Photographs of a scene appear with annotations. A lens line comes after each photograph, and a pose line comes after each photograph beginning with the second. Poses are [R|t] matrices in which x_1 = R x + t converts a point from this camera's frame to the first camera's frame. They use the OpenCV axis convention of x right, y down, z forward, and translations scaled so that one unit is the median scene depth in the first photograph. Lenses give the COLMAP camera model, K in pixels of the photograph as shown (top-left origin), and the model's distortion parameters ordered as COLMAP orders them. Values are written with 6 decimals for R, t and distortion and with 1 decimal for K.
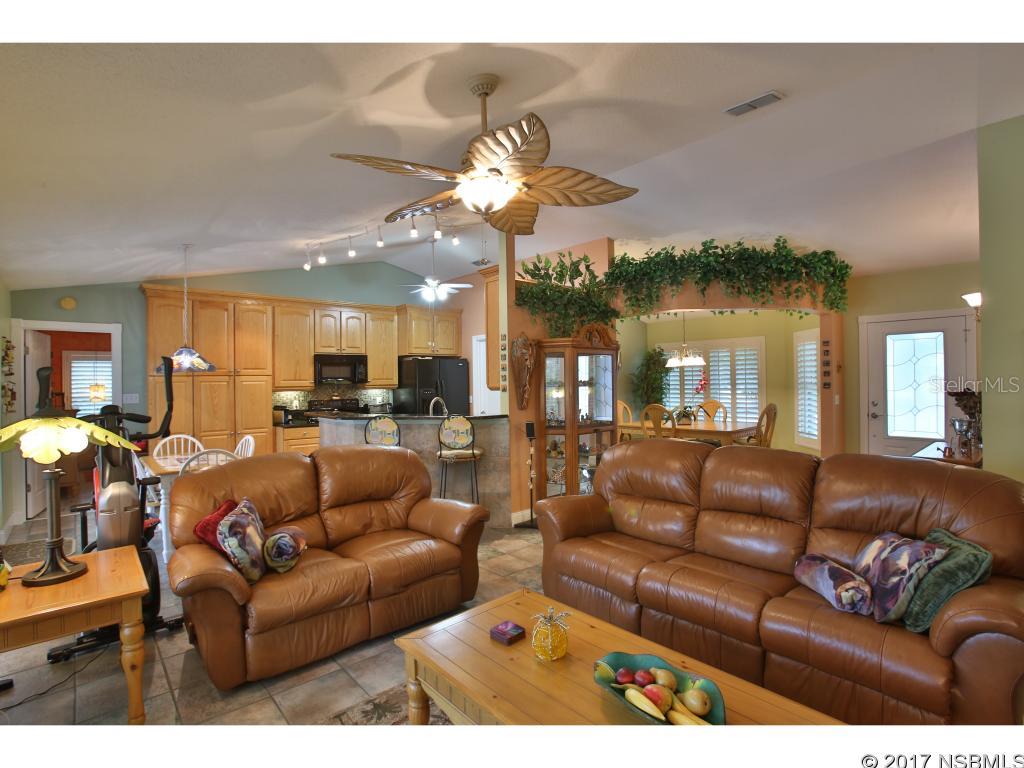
lens RADIAL K [[518.7, 0, 501.0], [0, 518.7, 382.1], [0, 0, 1]] dist [-0.043235, 0.008162]
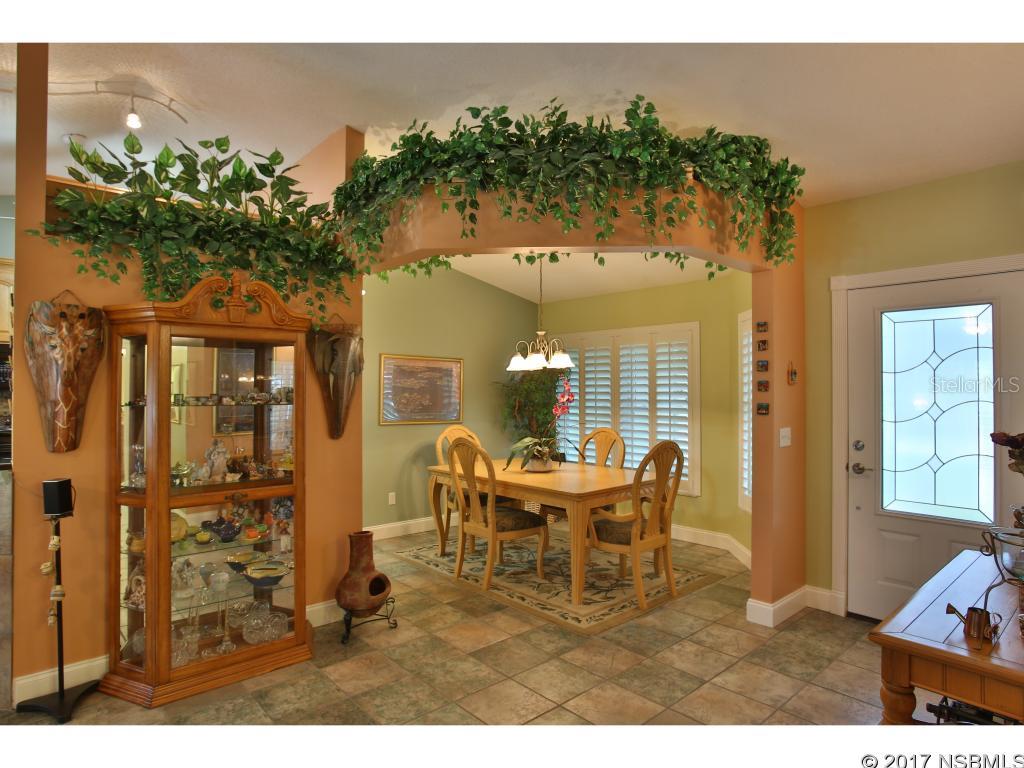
lens RADIAL K [[591.9, 0, 484.8], [0, 591.9, 378.9], [0, 0, 1]] dist [-0.039924, 0.001961]
pose [[0.999710, 0.013973, -0.019599, 0.344182], [-0.014294, 0.999764, -0.016361, -0.009390], [0.019366, 0.016637, 0.999674, 0.376819]]
